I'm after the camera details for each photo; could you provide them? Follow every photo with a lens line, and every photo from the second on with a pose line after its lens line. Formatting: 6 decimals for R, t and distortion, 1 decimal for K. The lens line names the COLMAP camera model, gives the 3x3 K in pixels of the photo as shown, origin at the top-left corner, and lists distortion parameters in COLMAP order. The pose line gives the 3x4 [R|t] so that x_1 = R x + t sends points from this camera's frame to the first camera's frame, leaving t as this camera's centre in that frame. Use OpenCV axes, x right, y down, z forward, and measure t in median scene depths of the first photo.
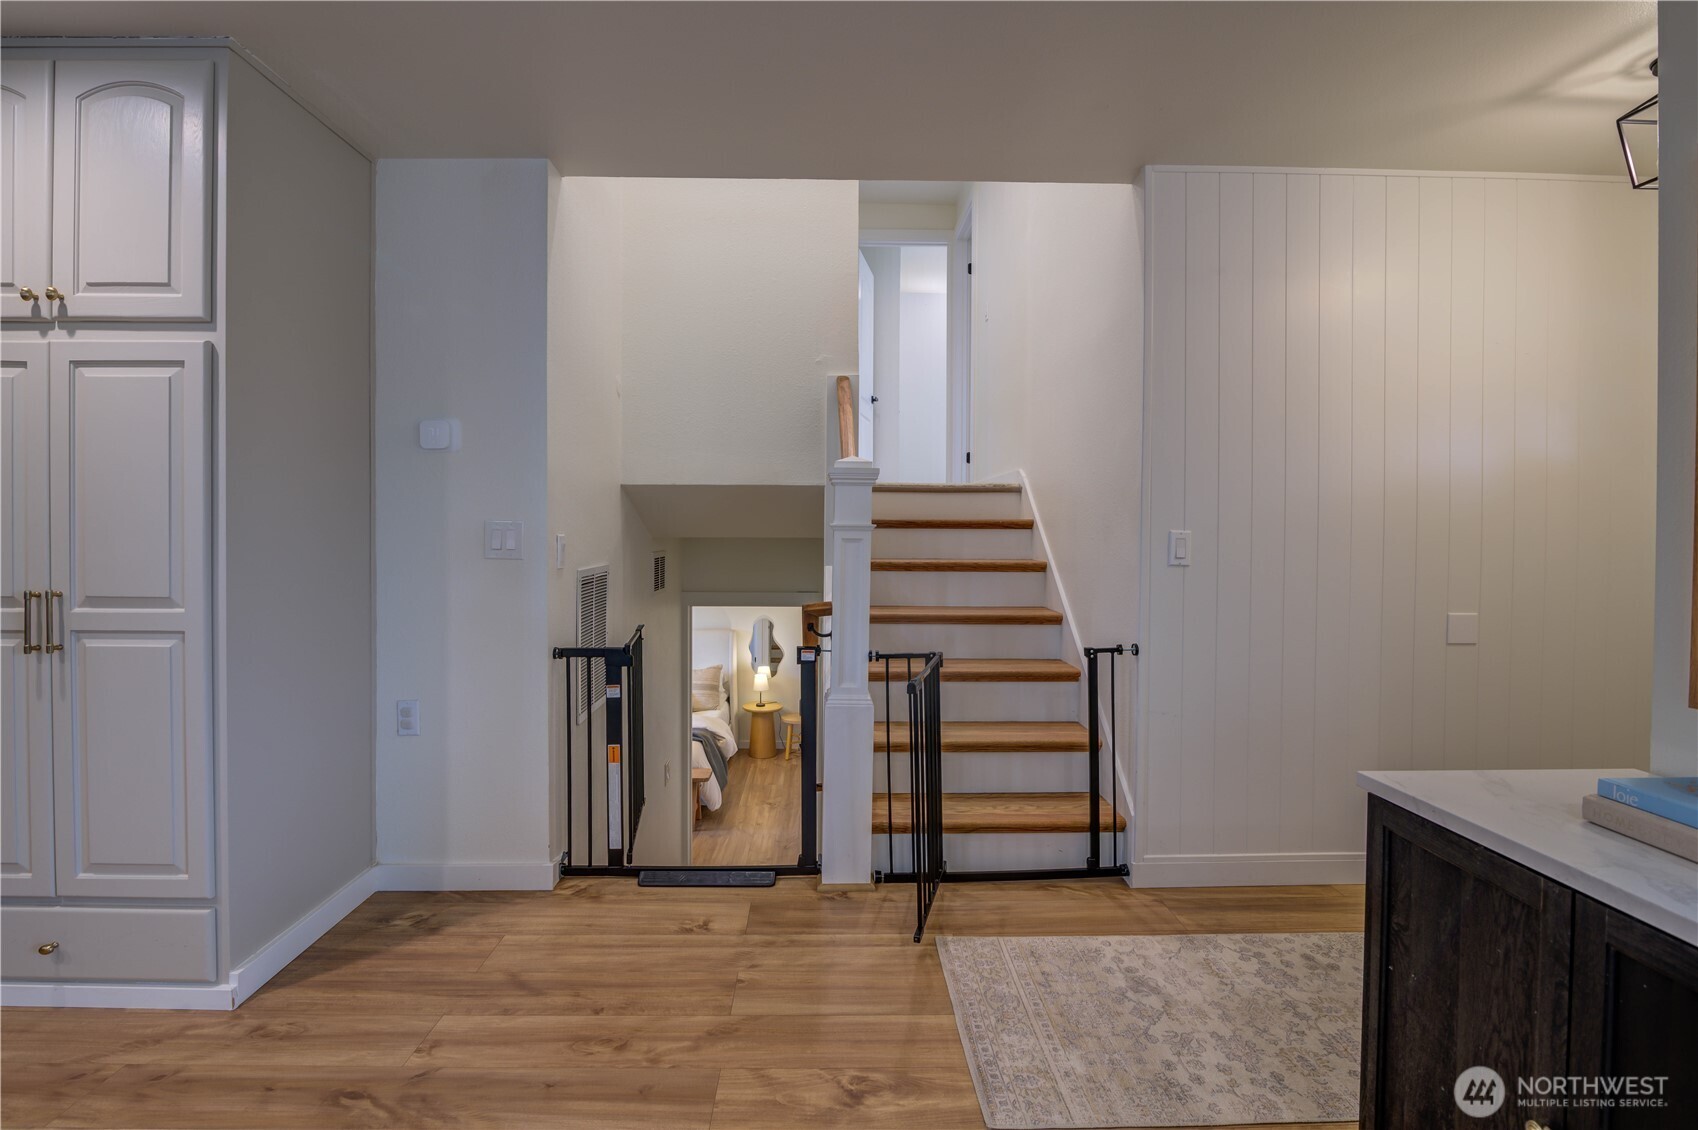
lens RADIAL K [[796.5, 0, 842.8], [0, 796.5, 544.2], [0, 0, 1]] dist [-0.024939, 0.003367]
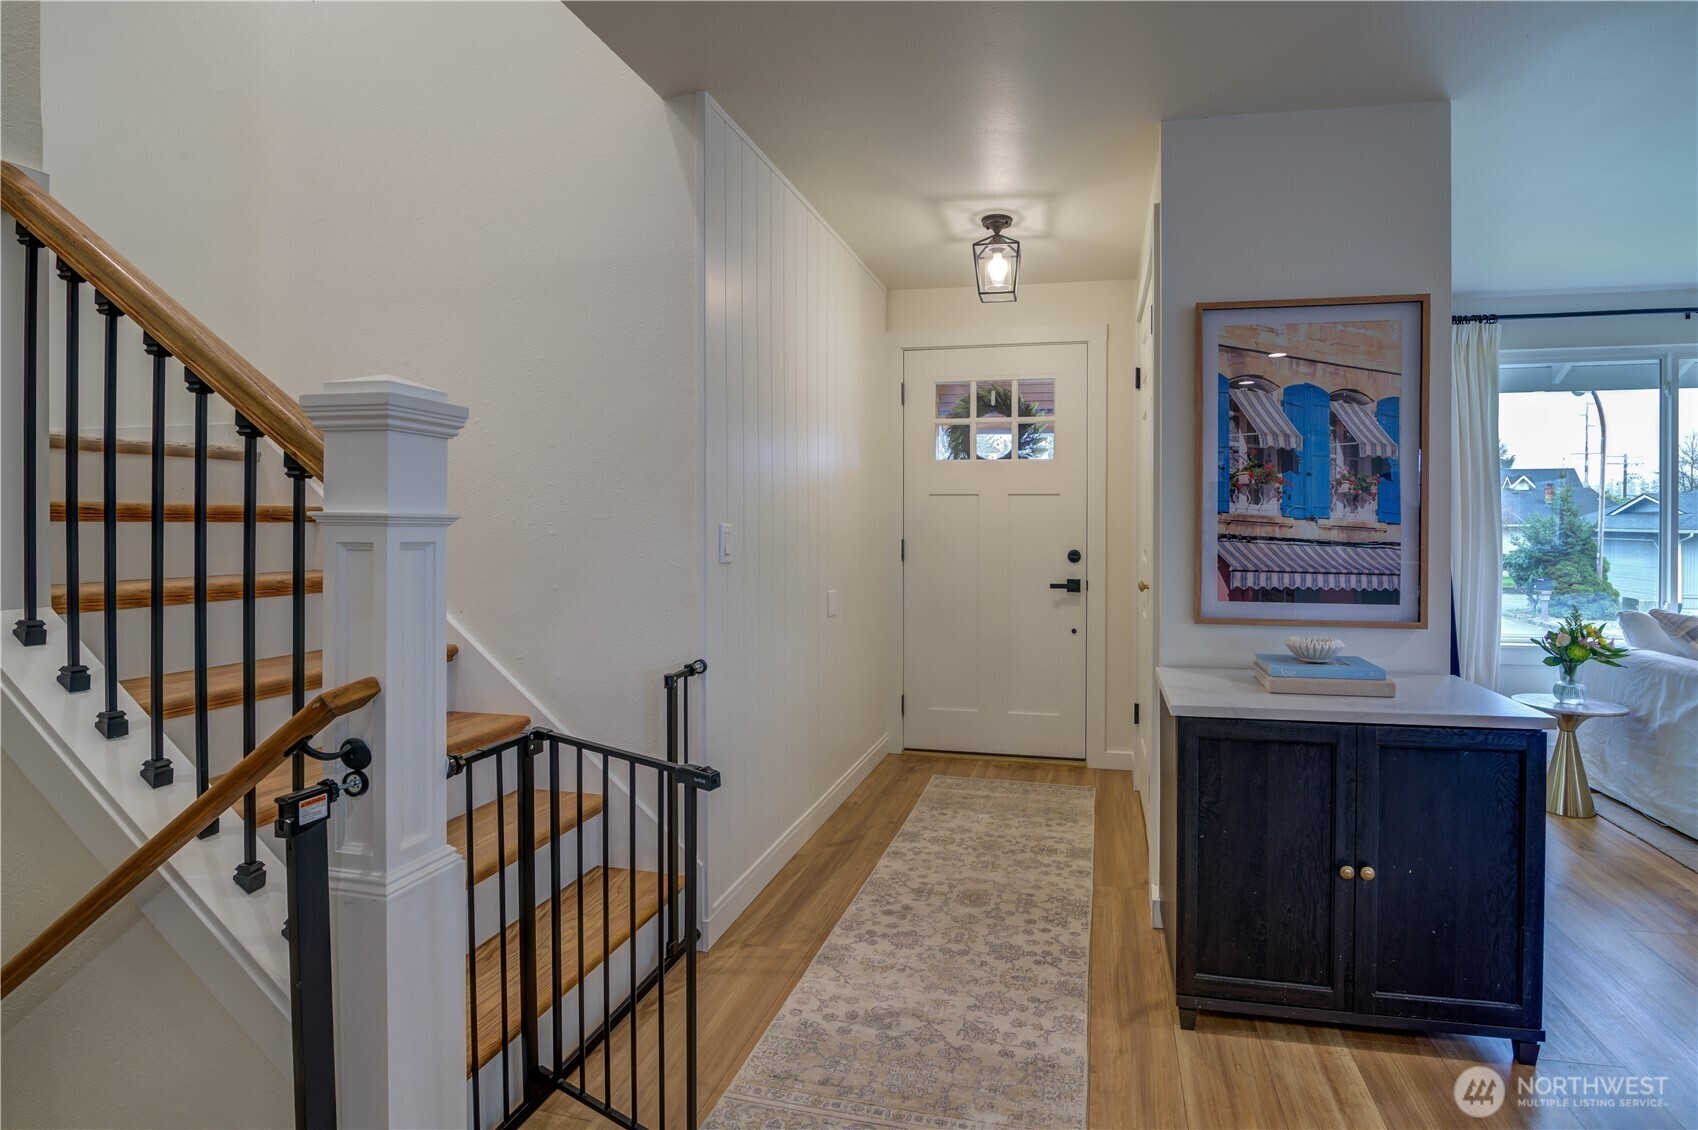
lens RADIAL K [[796.5, 0, 945.1], [0, 796.5, 538.3], [0, 0, 1]] dist [-0.024939, 0.003367]
pose [[0.225679, -0.021095, 0.973973, -0.484078], [0.018561, 0.999677, 0.017351, -0.014676], [-0.974025, 0.014162, 0.225997, 0.706617]]
